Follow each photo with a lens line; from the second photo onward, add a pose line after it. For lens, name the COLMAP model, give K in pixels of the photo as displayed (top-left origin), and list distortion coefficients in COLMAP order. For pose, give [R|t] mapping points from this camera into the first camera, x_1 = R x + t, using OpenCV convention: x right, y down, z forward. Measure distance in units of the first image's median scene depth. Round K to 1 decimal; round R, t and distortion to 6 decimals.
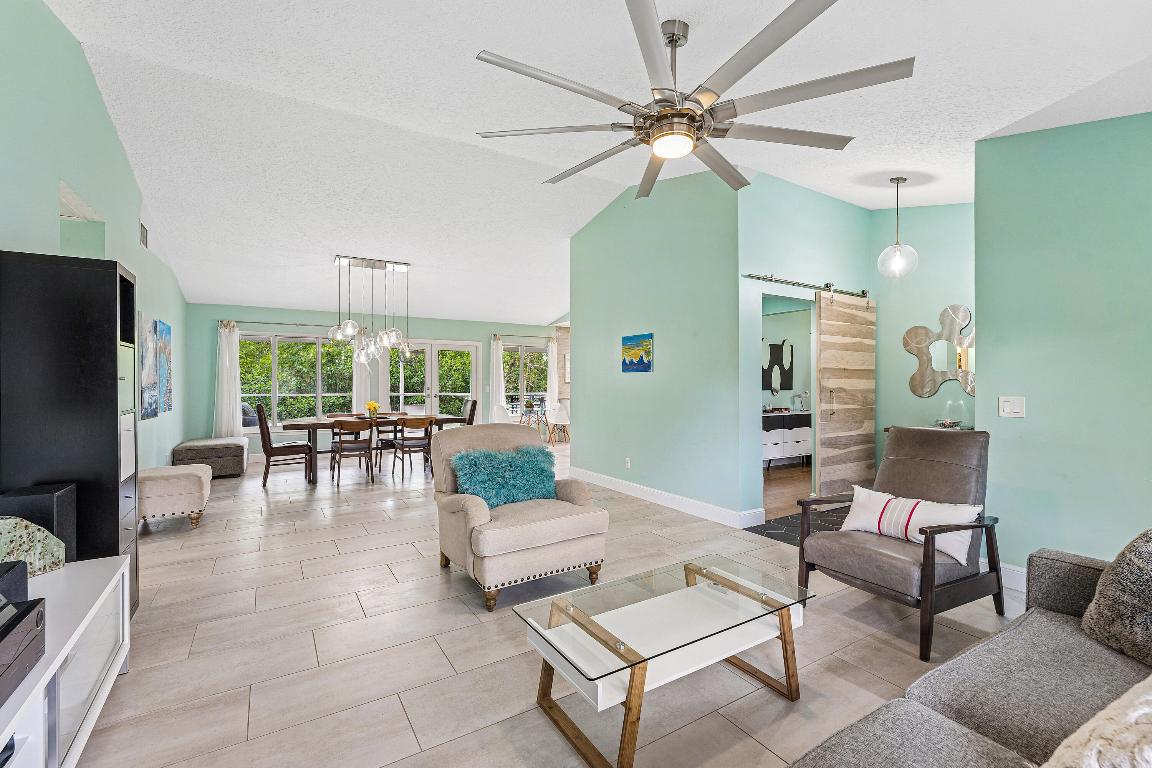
lens RADIAL K [[492.6, 0, 577.8], [0, 492.6, 382.1], [0, 0, 1]] dist [0.000646, 0.000446]
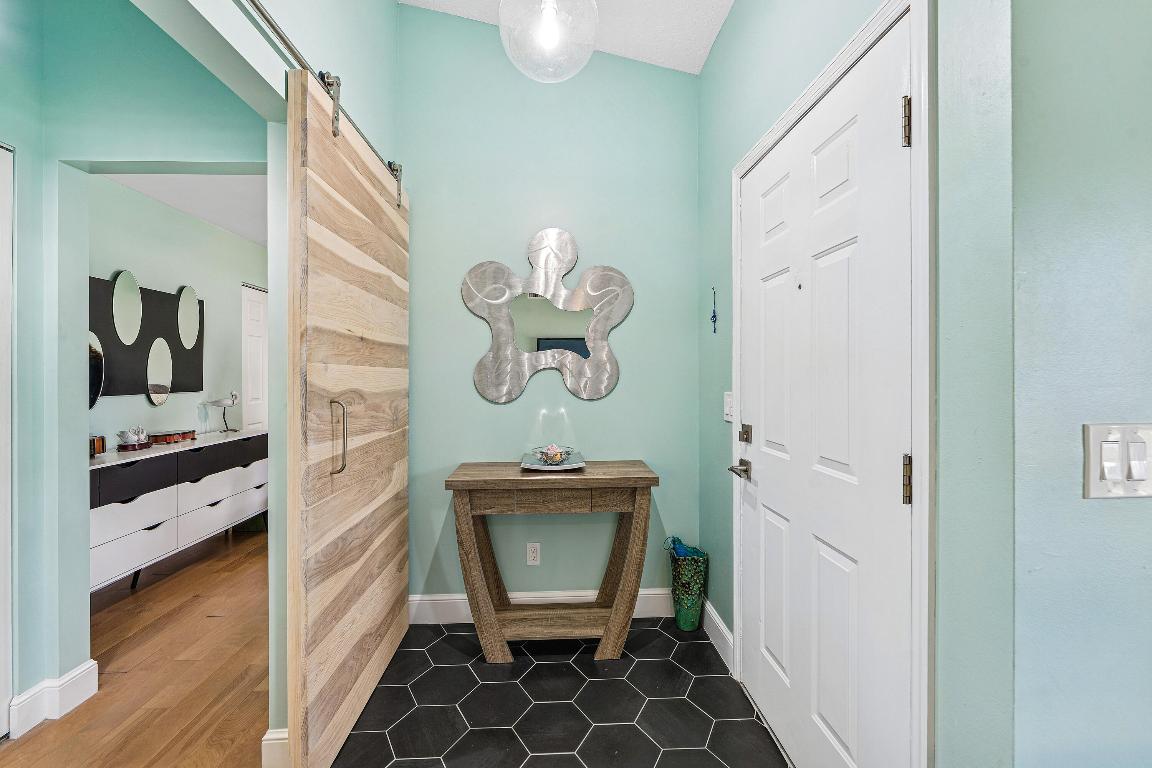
lens RADIAL K [[492.6, 0, 572.8], [0, 492.6, 372.5], [0, 0, 1]] dist [0.000646, 0.000446]
pose [[0.494868, 0.004060, 0.868958, 0.267929], [0.002261, 0.999980, -0.005959, 0.001729], [-0.868965, 0.004914, 0.494849, 0.609476]]
